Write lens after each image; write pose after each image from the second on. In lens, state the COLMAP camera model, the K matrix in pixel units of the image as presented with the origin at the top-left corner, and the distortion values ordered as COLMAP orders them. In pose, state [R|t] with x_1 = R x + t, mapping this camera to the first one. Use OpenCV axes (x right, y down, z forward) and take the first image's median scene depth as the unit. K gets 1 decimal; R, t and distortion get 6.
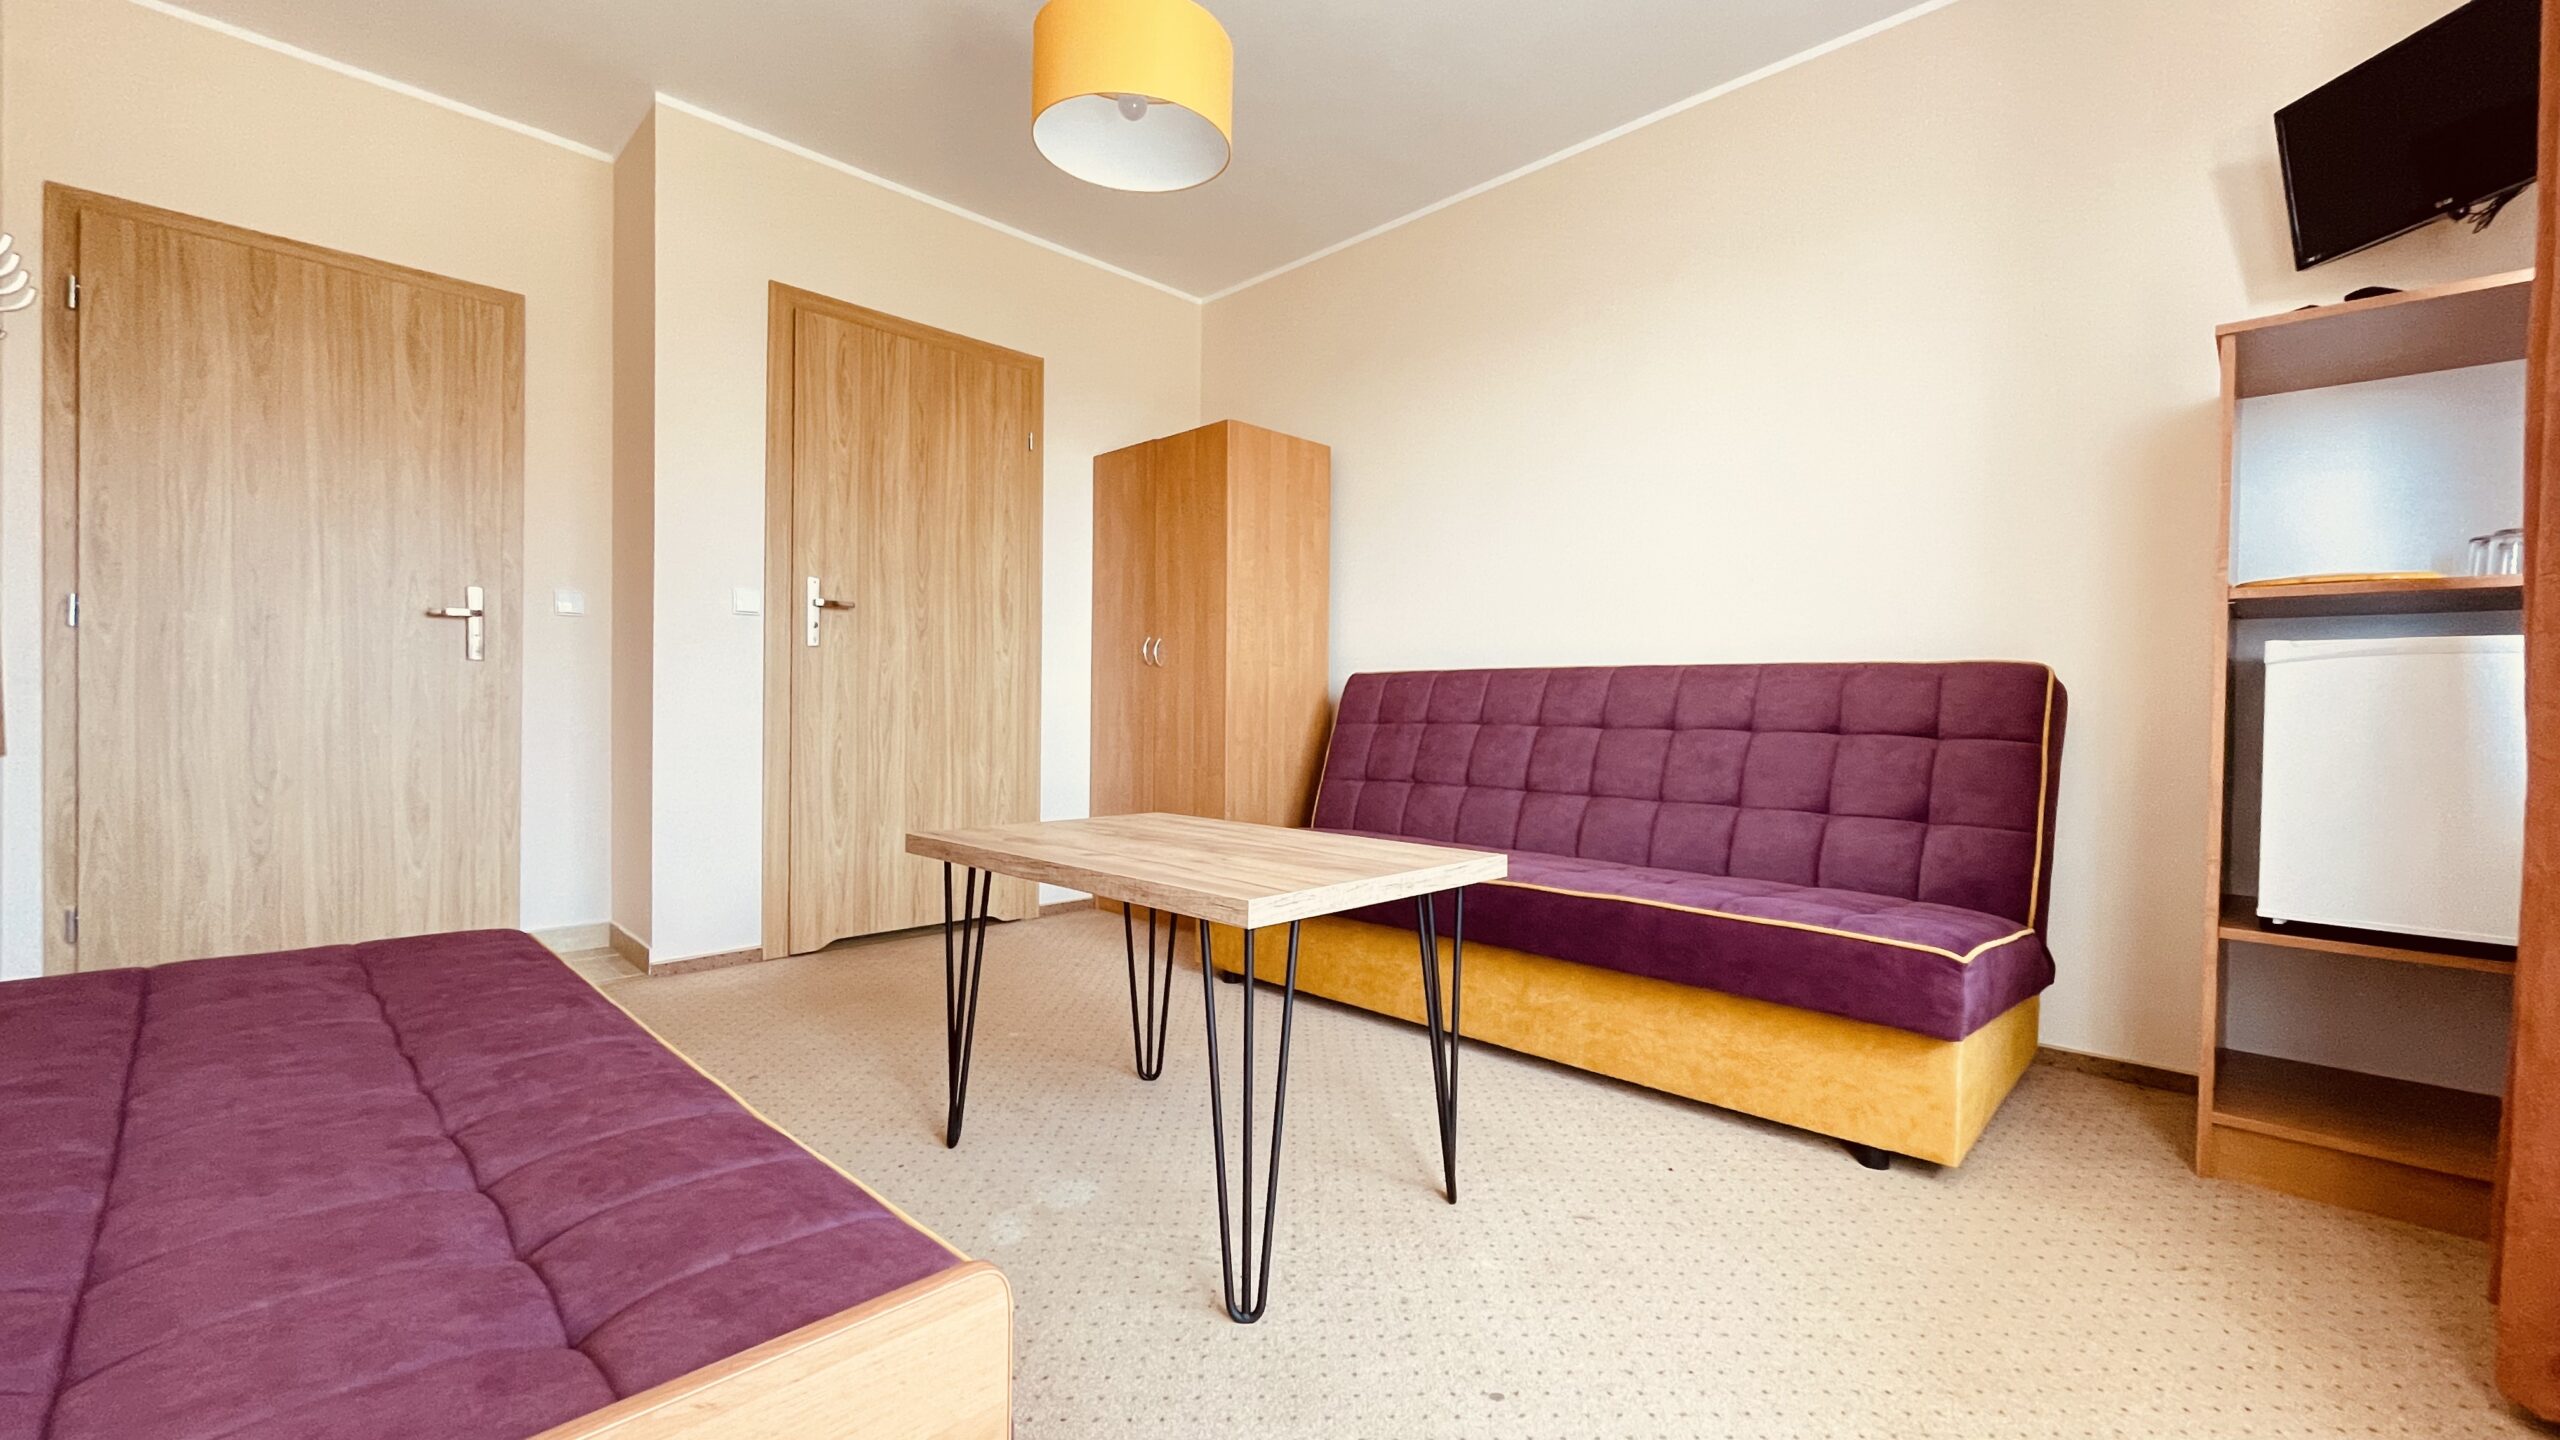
lens RADIAL K [[1037.3, 0, 1280.0], [0, 1037.3, 720.0], [0, 0, 1]] dist [0.000677, 0.000129]
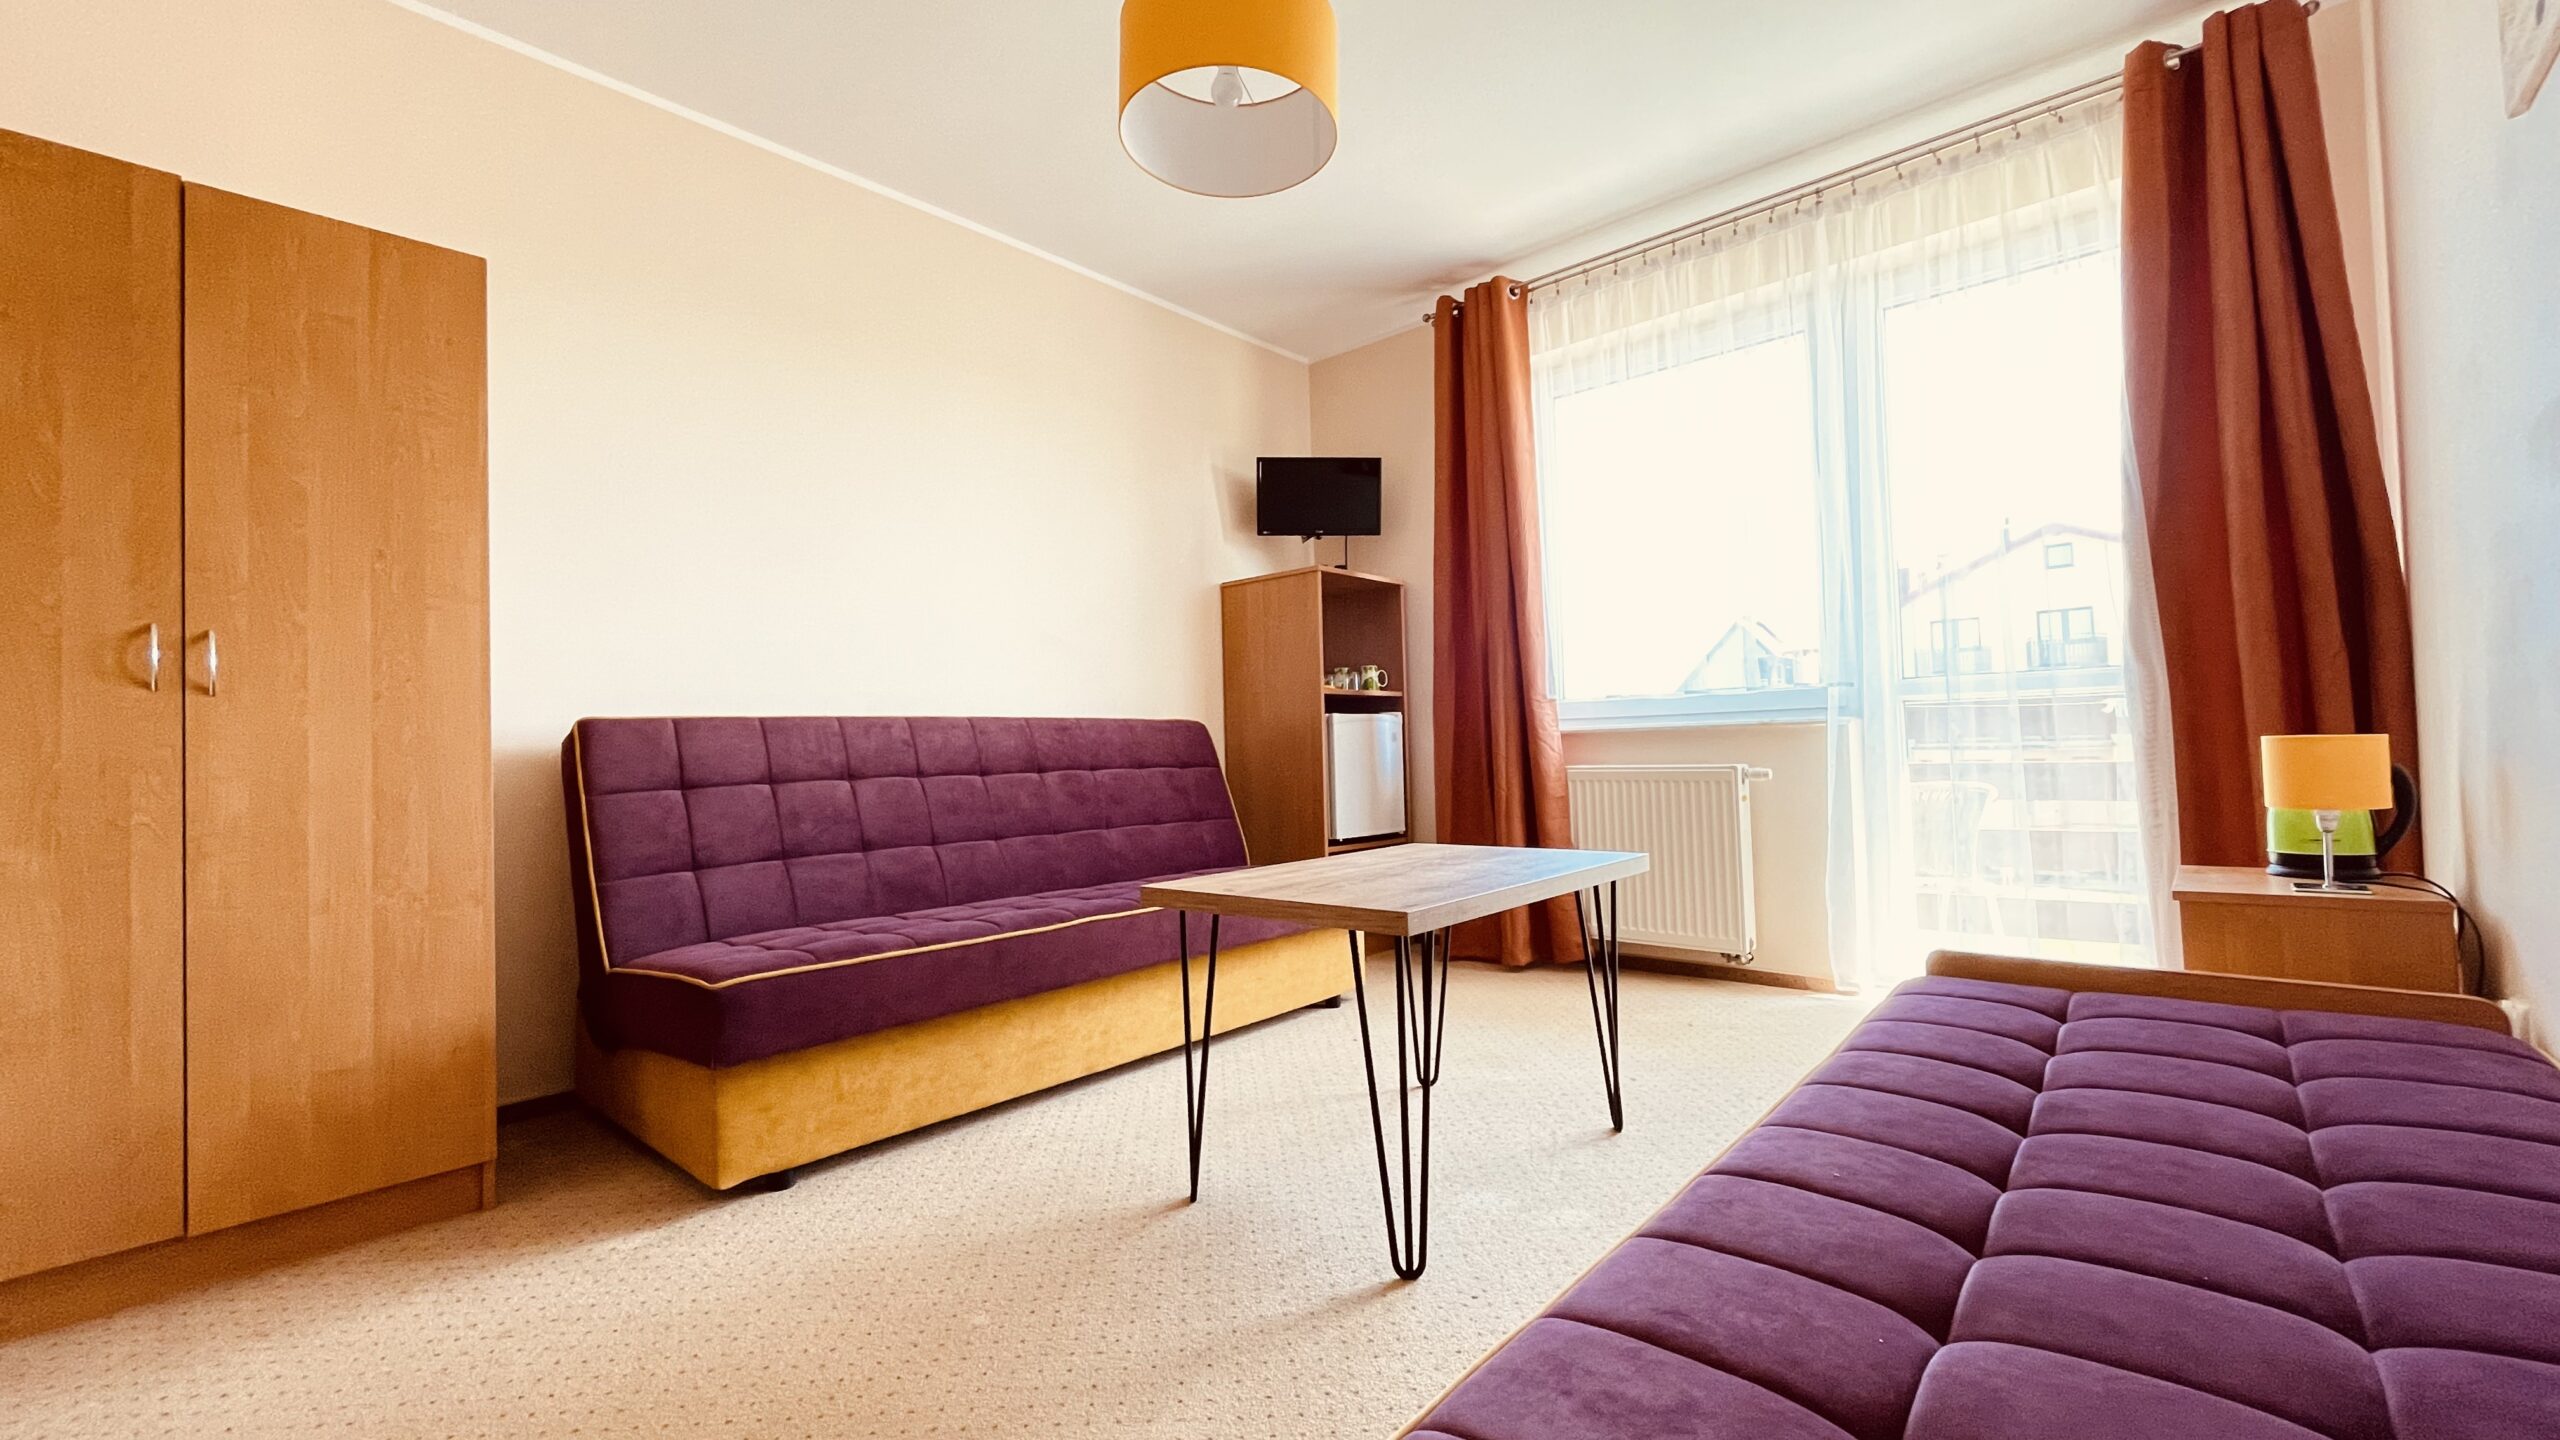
lens RADIAL K [[1037.3, 0, 1280.0], [0, 1037.3, 720.0], [0, 0, 1]] dist [0.000677, 0.000129]
pose [[-0.038047, 0.018663, 0.999102, -1.406266], [0.040994, 0.999013, -0.017100, -0.033521], [-0.998435, 0.040307, -0.038774, 1.367659]]
